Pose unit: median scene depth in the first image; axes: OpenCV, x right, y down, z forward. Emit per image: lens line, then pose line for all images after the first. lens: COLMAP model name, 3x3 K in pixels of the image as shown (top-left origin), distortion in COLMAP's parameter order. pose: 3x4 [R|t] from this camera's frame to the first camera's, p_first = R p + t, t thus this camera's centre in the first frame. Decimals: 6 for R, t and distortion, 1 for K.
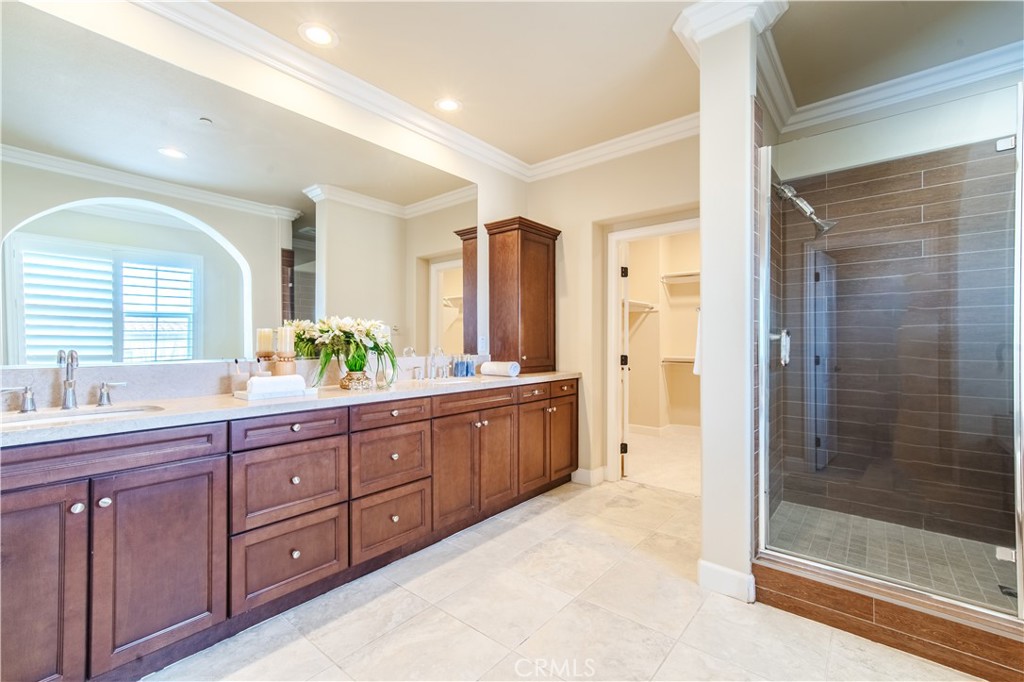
lens RADIAL K [[446.8, 0, 511.0], [0, 446.8, 342.3], [0, 0, 1]] dist [0.004306, 0.003624]
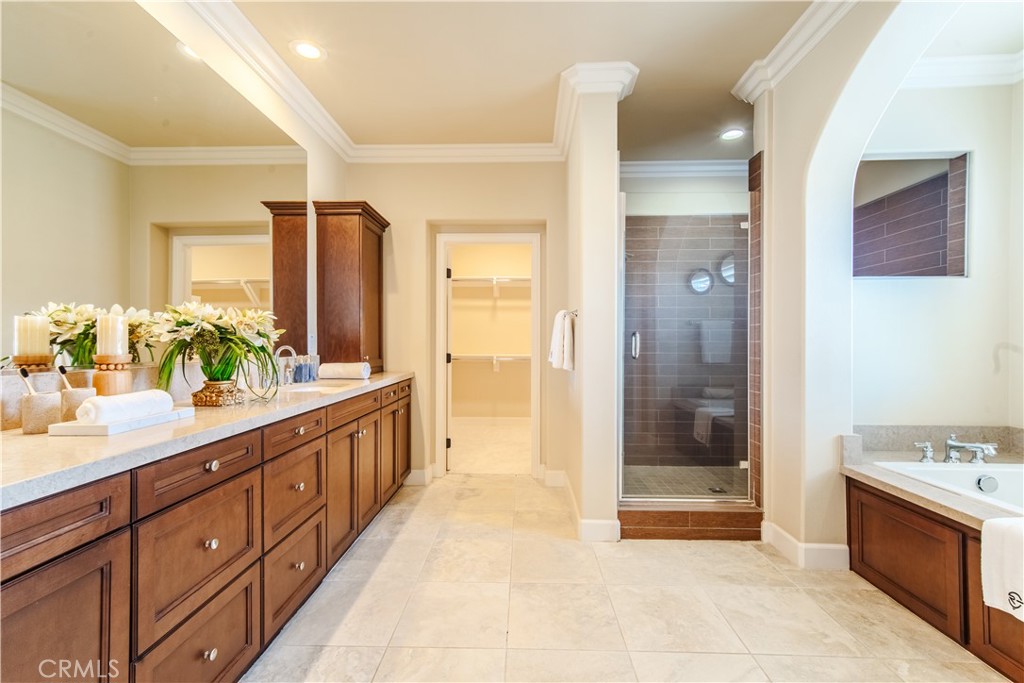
lens RADIAL K [[446.8, 0, 513.8], [0, 446.8, 343.0], [0, 0, 1]] dist [0.004306, 0.003624]
pose [[0.782056, -0.001717, 0.623206, -0.364458], [-0.000279, 0.999995, 0.003106, 0.001607], [-0.623208, -0.002603, 0.782052, 0.126076]]
